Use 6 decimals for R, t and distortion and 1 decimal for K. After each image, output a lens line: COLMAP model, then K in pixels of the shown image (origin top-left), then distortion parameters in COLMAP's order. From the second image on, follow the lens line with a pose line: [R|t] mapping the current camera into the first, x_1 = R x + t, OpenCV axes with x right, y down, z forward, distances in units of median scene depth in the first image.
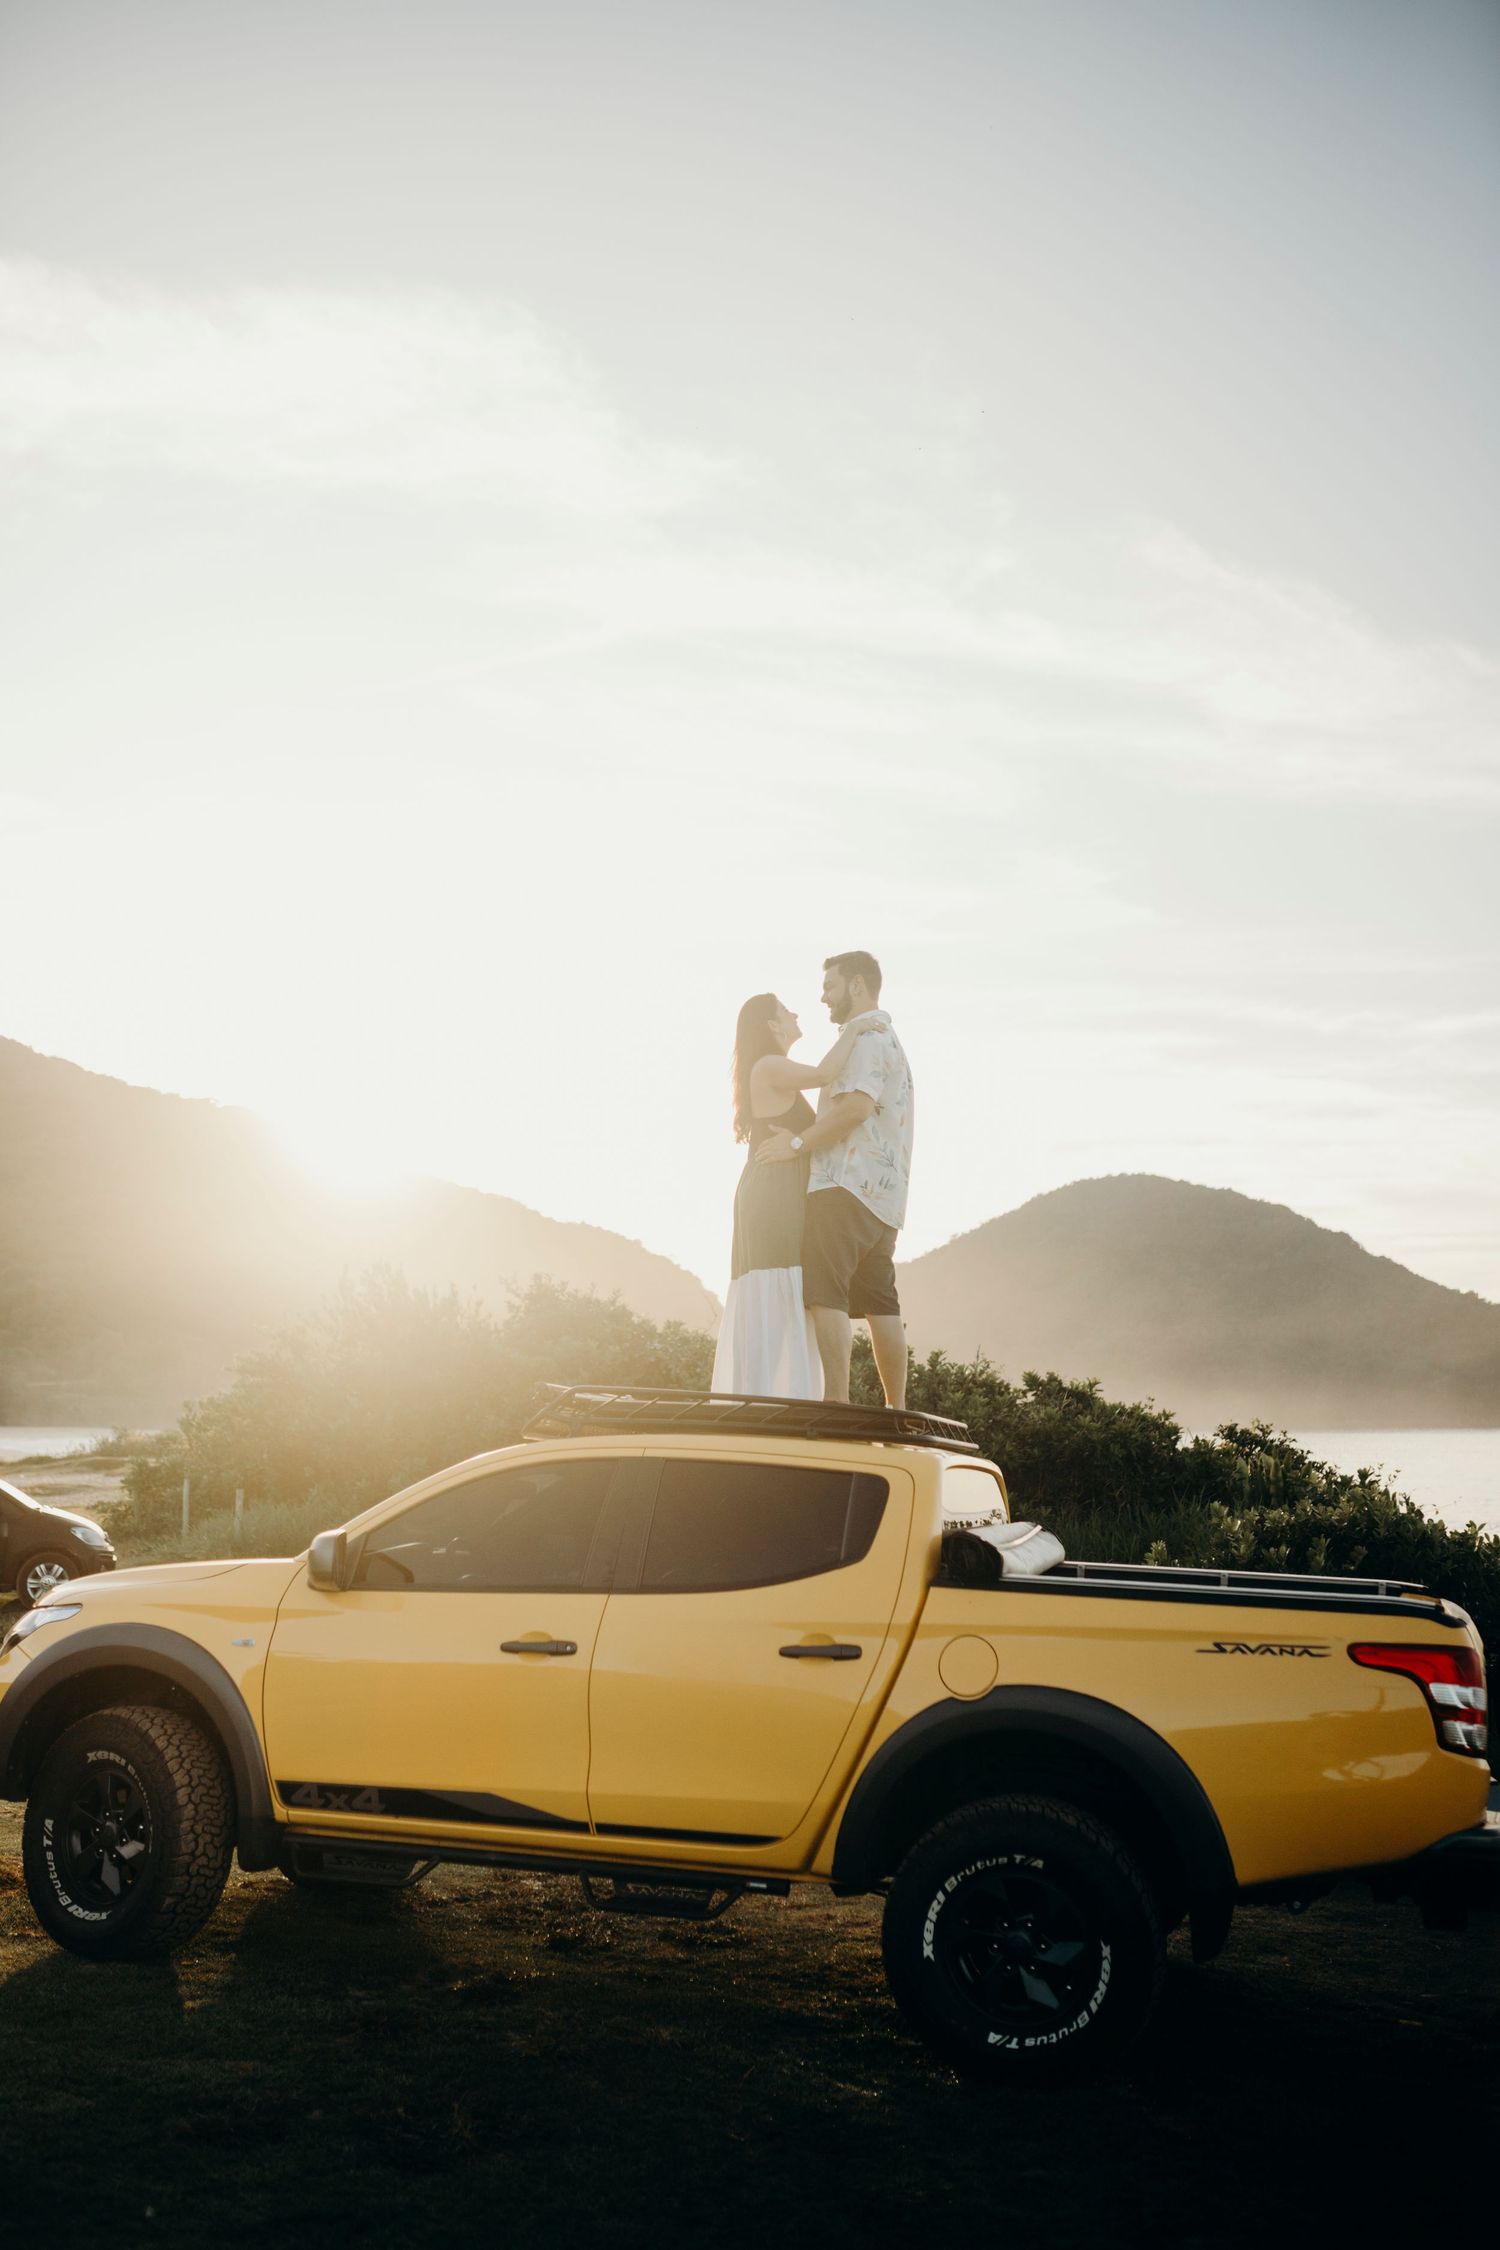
lens RADIAL K [[2186.8, 0, 740.8], [0, 2186.8, 1074.5], [0, 0, 1]] dist [-0.073440, 0.128096]
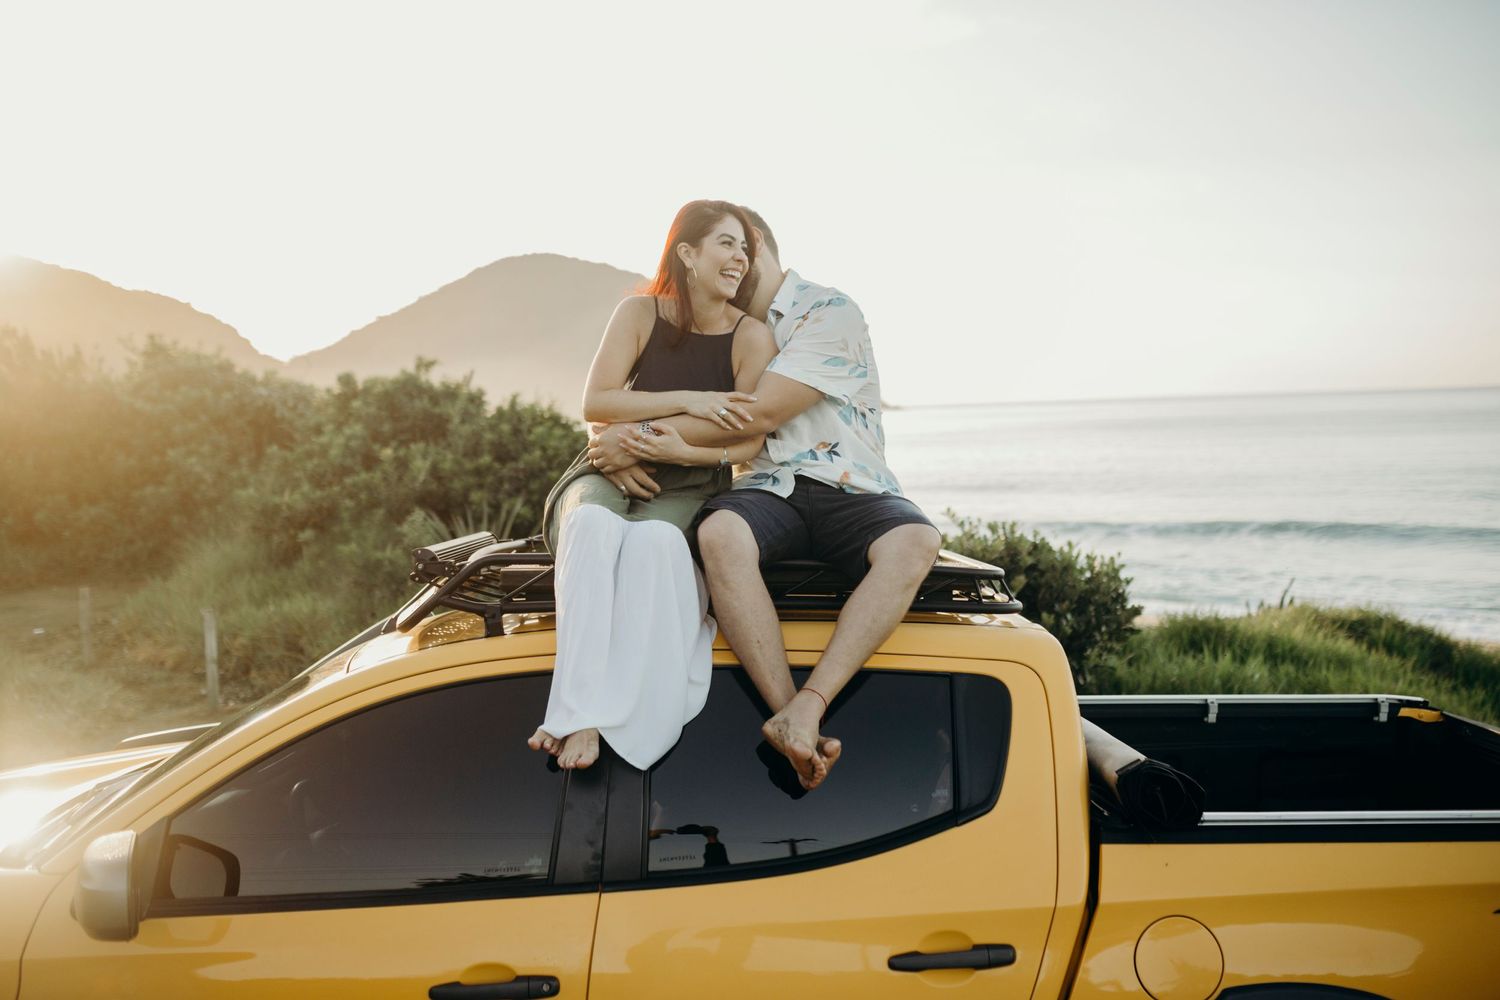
lens RADIAL K [[1443.2, 0, 754.8], [0, 1443.2, 504.9], [0, 0, 1]] dist [-0.064265, 0.100617]
pose [[0.946404, -0.053341, 0.318550, -0.048703], [-0.016969, 0.976694, 0.213962, 0.012844], [-0.322539, -0.207900, 0.923443, 0.209019]]
